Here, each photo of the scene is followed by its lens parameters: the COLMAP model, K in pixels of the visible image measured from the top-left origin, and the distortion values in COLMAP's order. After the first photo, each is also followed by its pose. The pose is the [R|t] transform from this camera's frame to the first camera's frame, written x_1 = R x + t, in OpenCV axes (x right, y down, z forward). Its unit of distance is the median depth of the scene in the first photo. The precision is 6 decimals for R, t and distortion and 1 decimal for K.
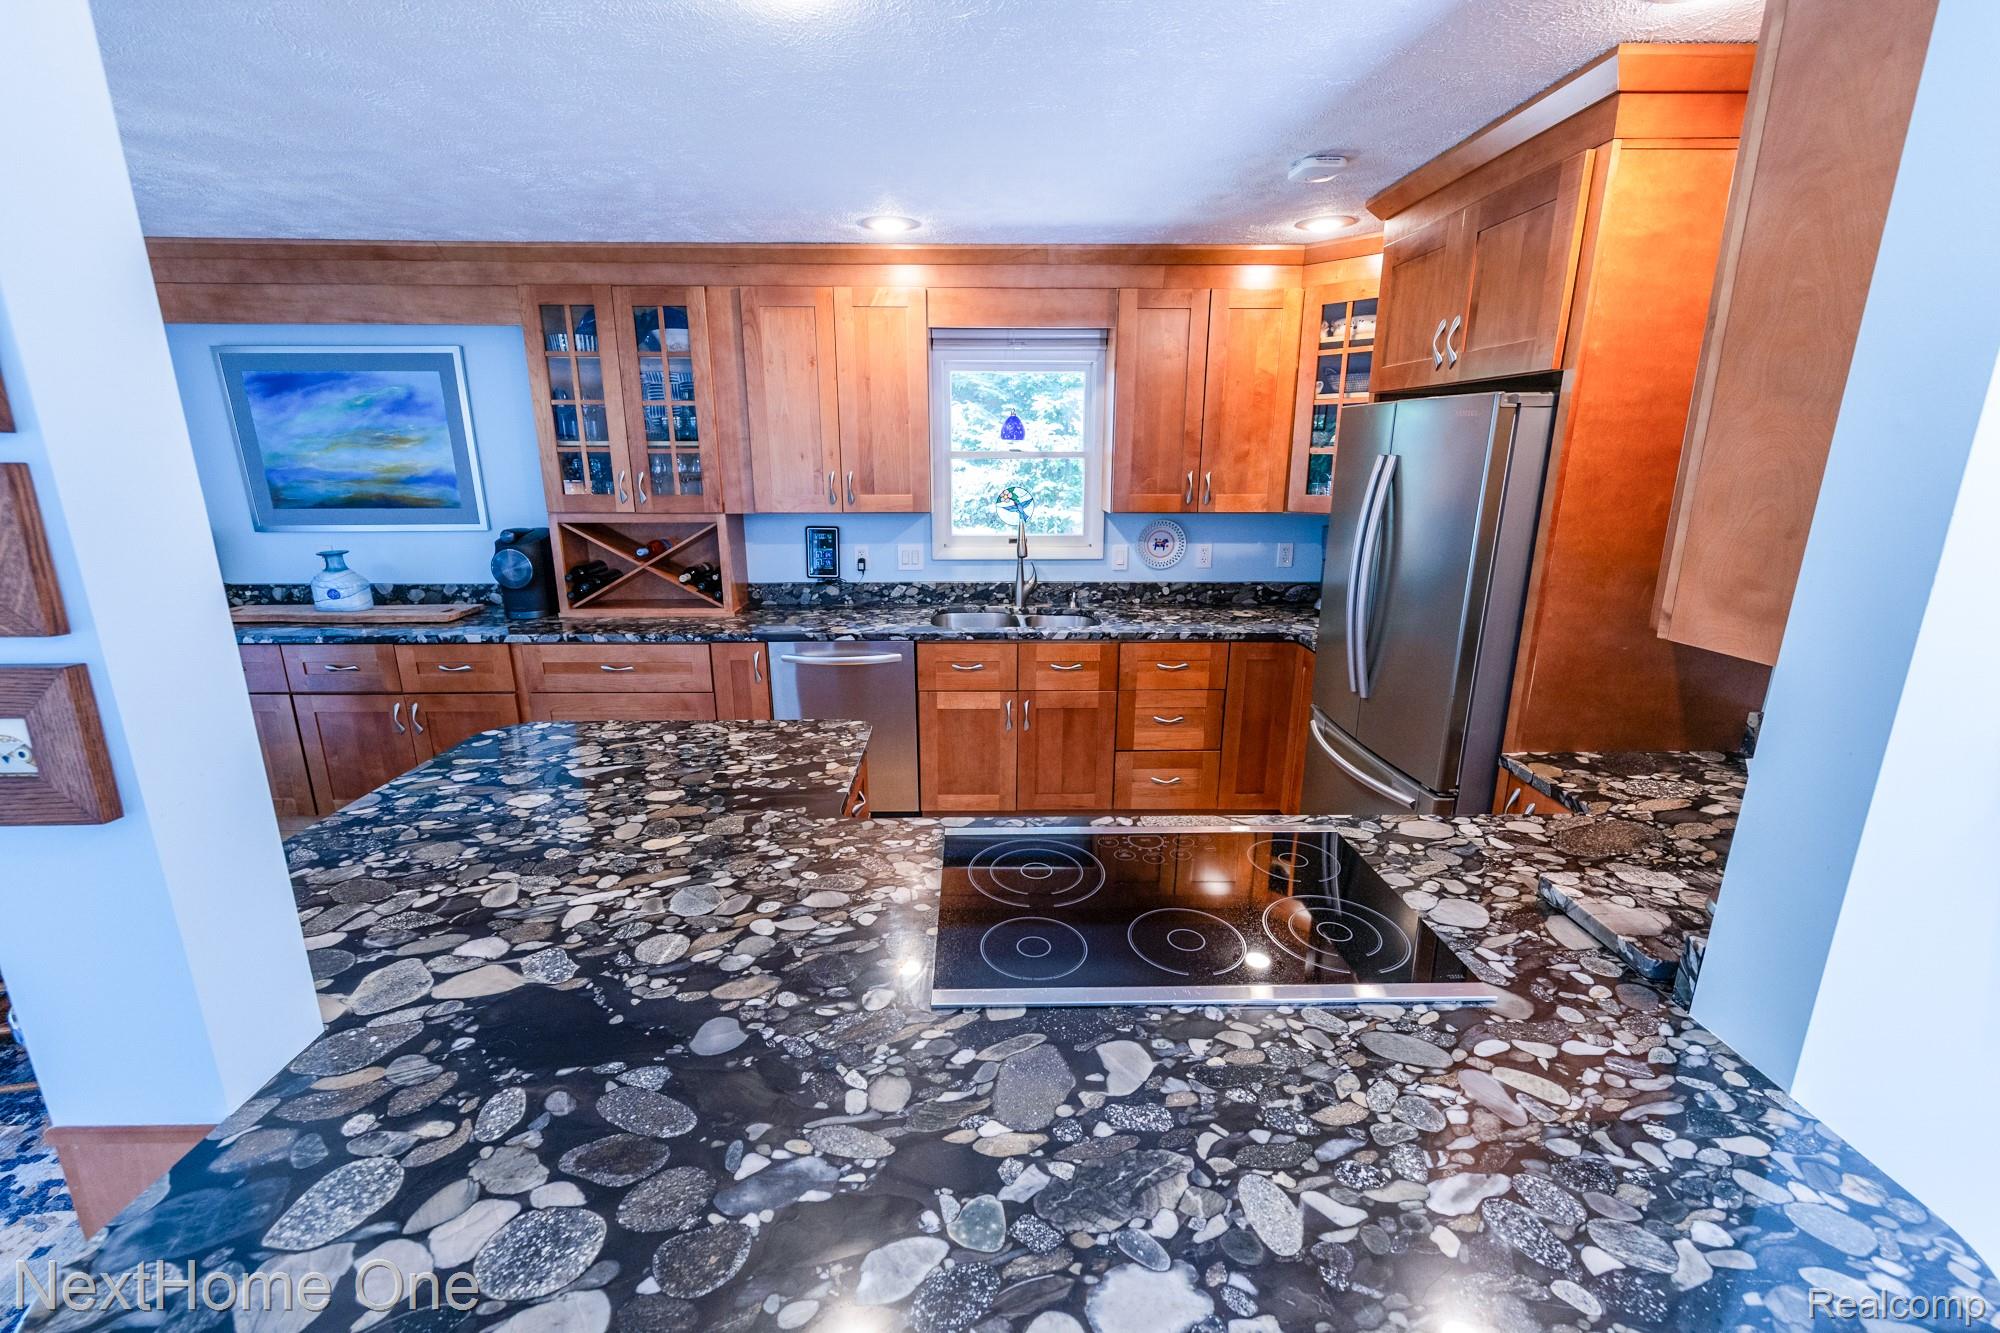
lens RADIAL K [[806.3, 0, 982.9], [0, 806.3, 655.1], [0, 0, 1]] dist [0.003667, -0.000545]
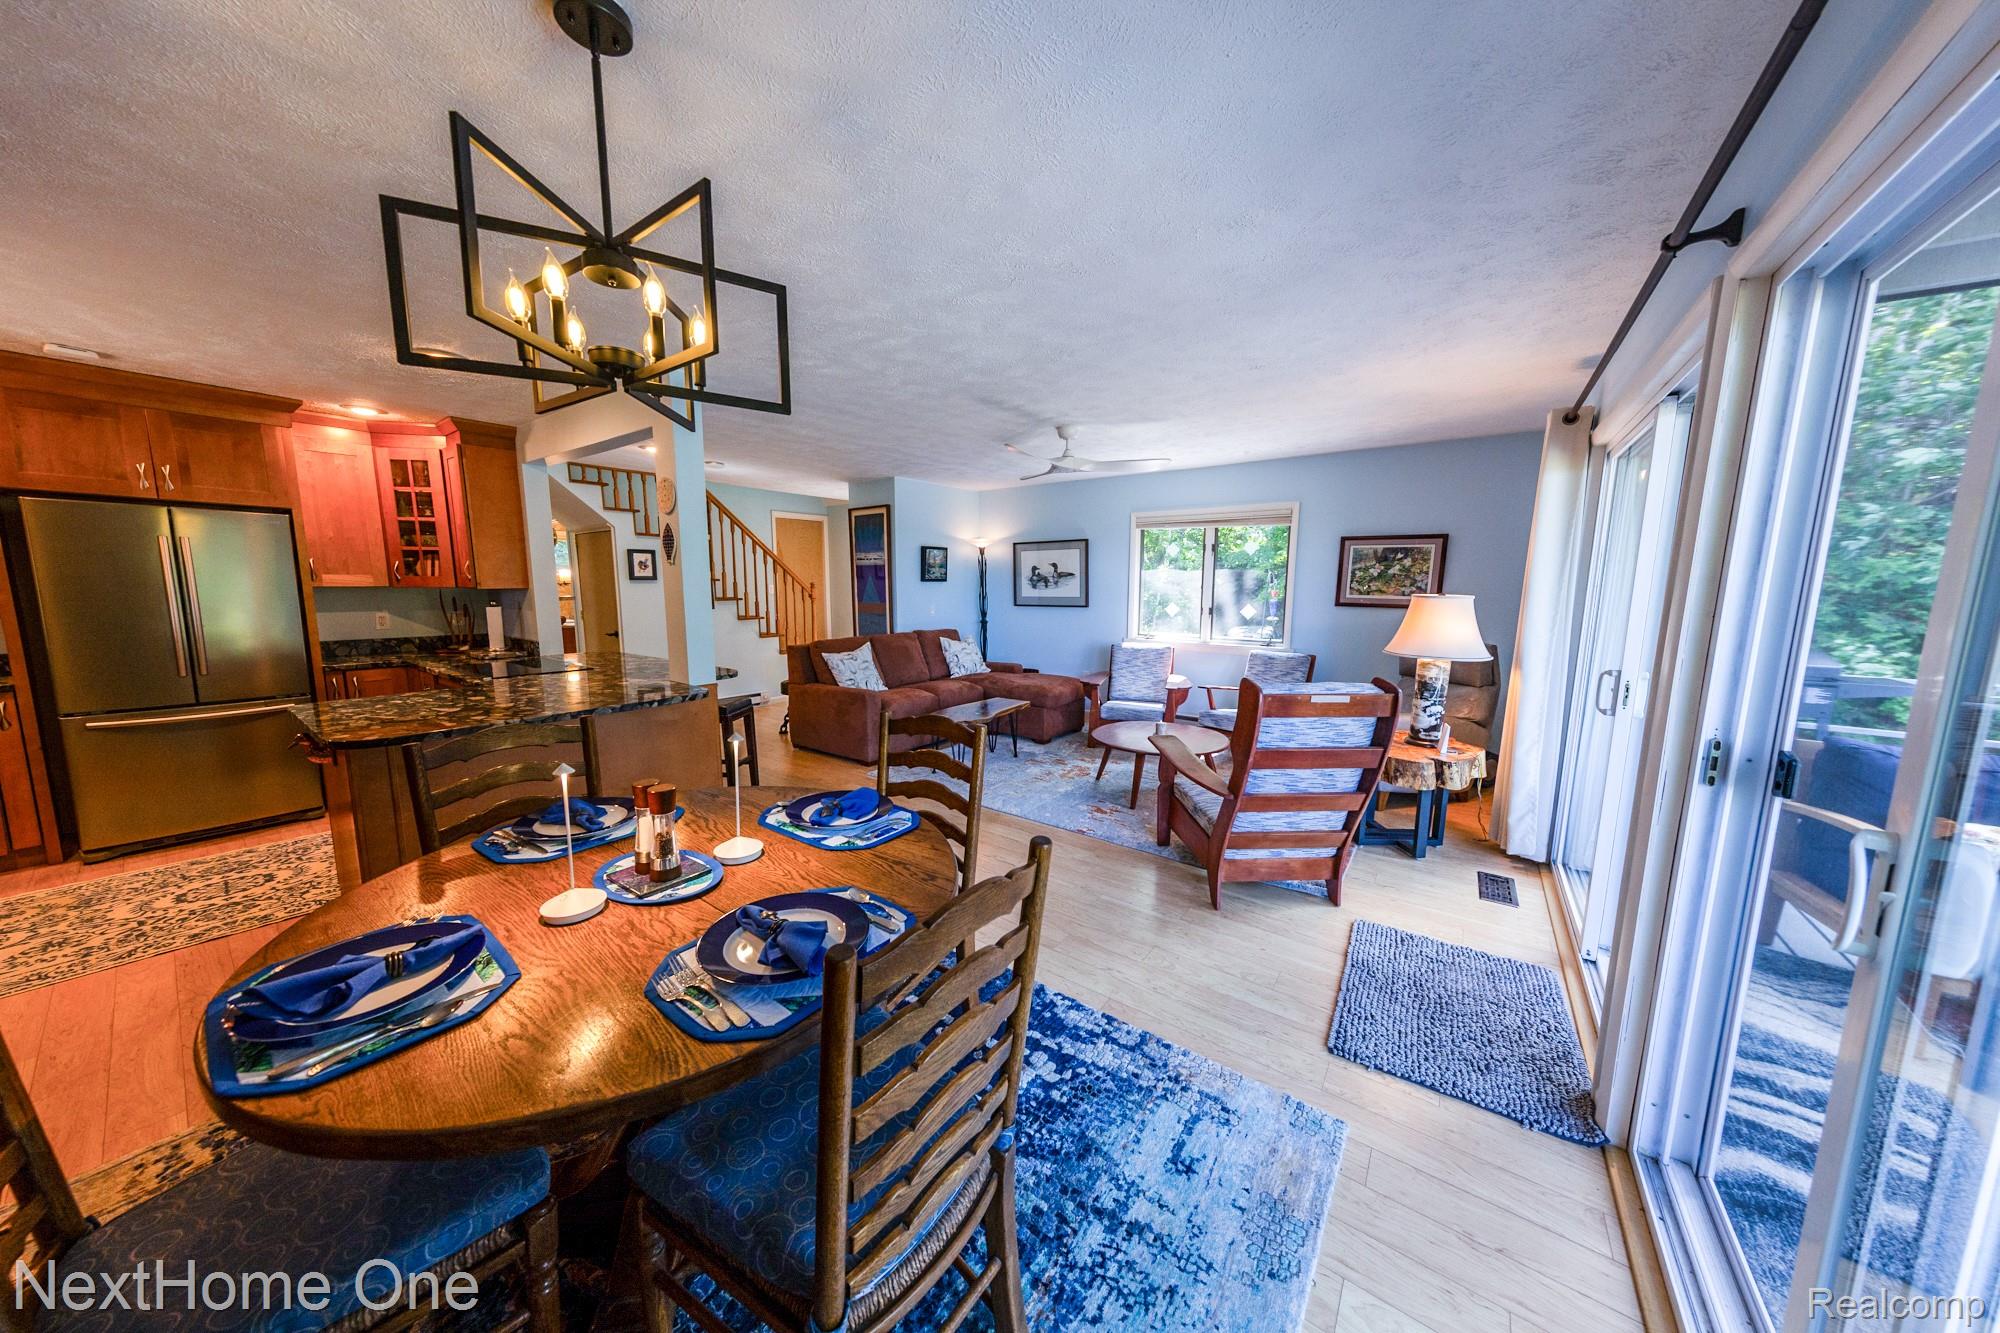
lens RADIAL K [[623.5, 0, 999.6], [0, 623.5, 666.1], [0, 0, 1]] dist [0.002310, -0.000151]
pose [[-0.795415, -0.084826, 0.600099, -1.223586], [0.142466, 0.936242, 0.321176, -0.109357], [-0.589082, 0.340962, -0.732616, 0.699103]]
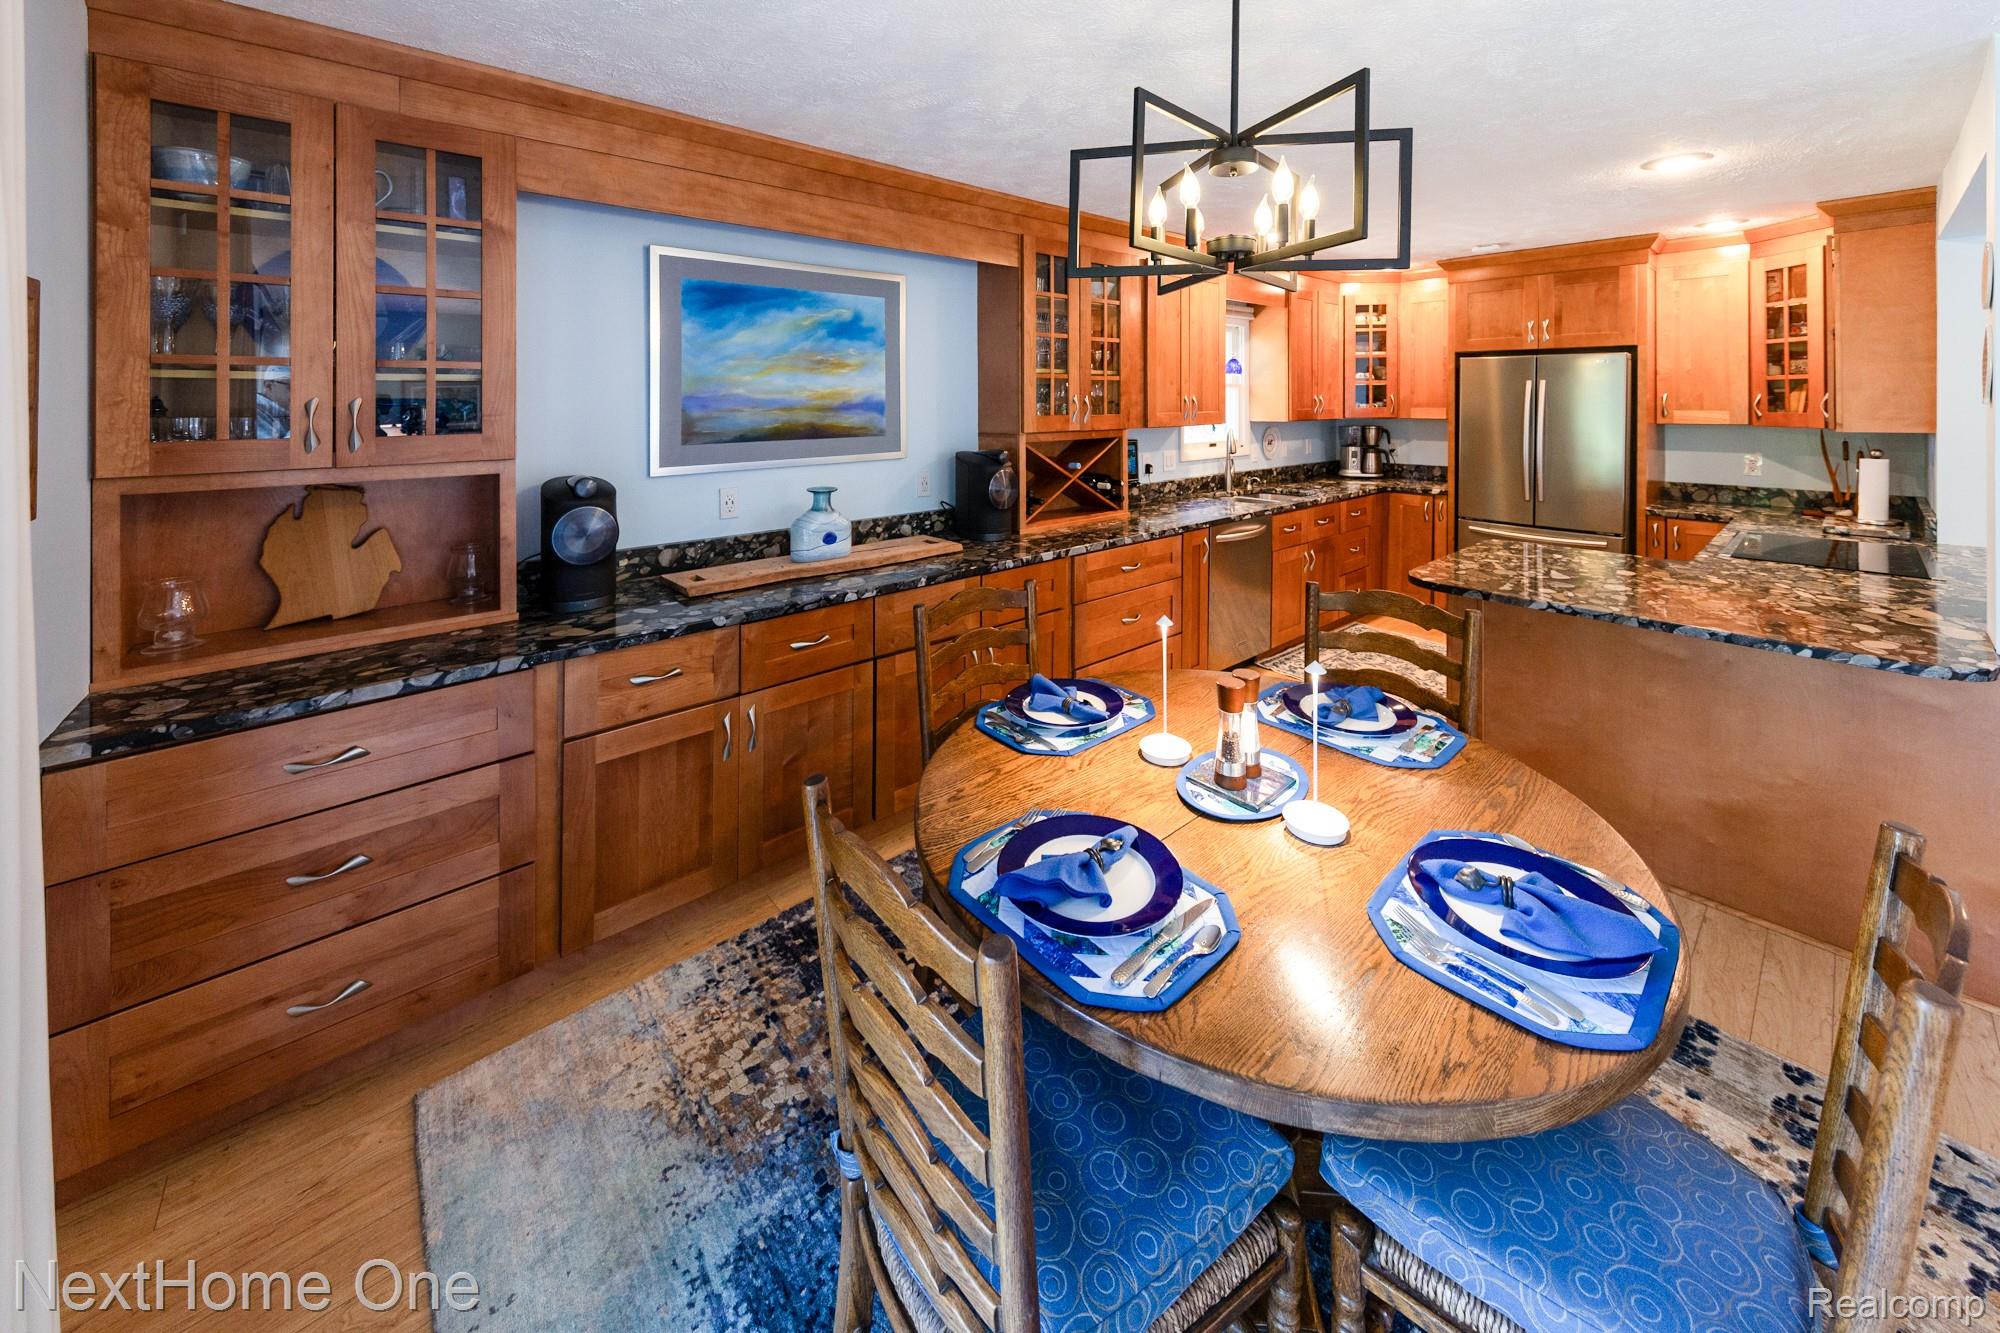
lens RADIAL K [[742.7, 0, 1008.6], [0, 742.7, 398.8], [0, 0, 1]] dist [0.010051, -0.000855]
pose [[0.769118, -0.005516, 0.639084, -1.200657], [0.163851, 0.968243, -0.188834, -0.040772], [-0.617747, 0.249950, 0.745596, 0.283567]]
